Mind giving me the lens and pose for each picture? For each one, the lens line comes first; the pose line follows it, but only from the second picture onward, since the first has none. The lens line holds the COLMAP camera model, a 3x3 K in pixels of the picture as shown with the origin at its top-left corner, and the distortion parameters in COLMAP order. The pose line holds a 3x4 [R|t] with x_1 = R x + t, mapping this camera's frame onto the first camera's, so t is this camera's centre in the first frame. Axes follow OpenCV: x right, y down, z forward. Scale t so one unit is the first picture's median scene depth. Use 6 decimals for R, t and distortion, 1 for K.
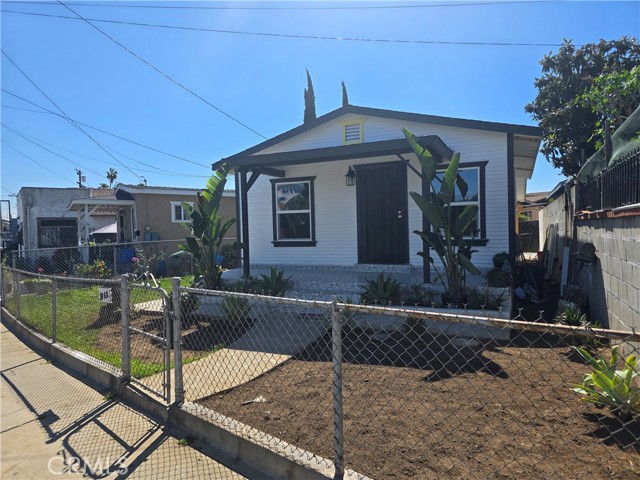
lens RADIAL K [[430.8, 0, 313.6], [0, 430.8, 240.6], [0, 0, 1]] dist [0.031641, -0.025632]
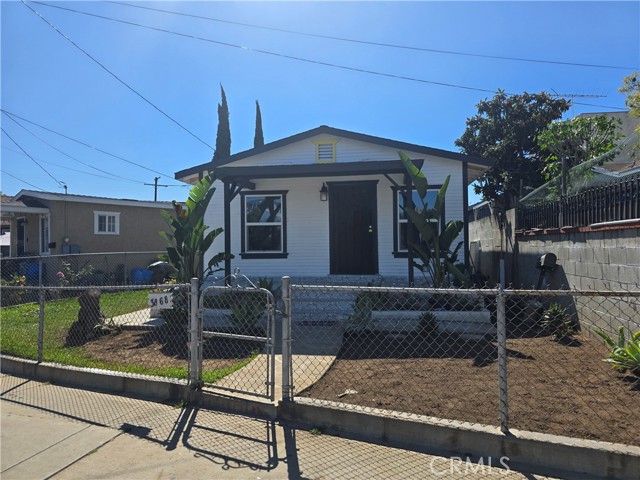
lens RADIAL K [[430.8, 0, 316.0], [0, 430.8, 242.0], [0, 0, 1]] dist [0.031641, -0.025632]
pose [[0.961003, 0.015737, 0.276090, -0.245868], [-0.004662, 0.999160, -0.040725, 0.018774], [-0.276498, 0.037850, 0.960269, -0.012152]]
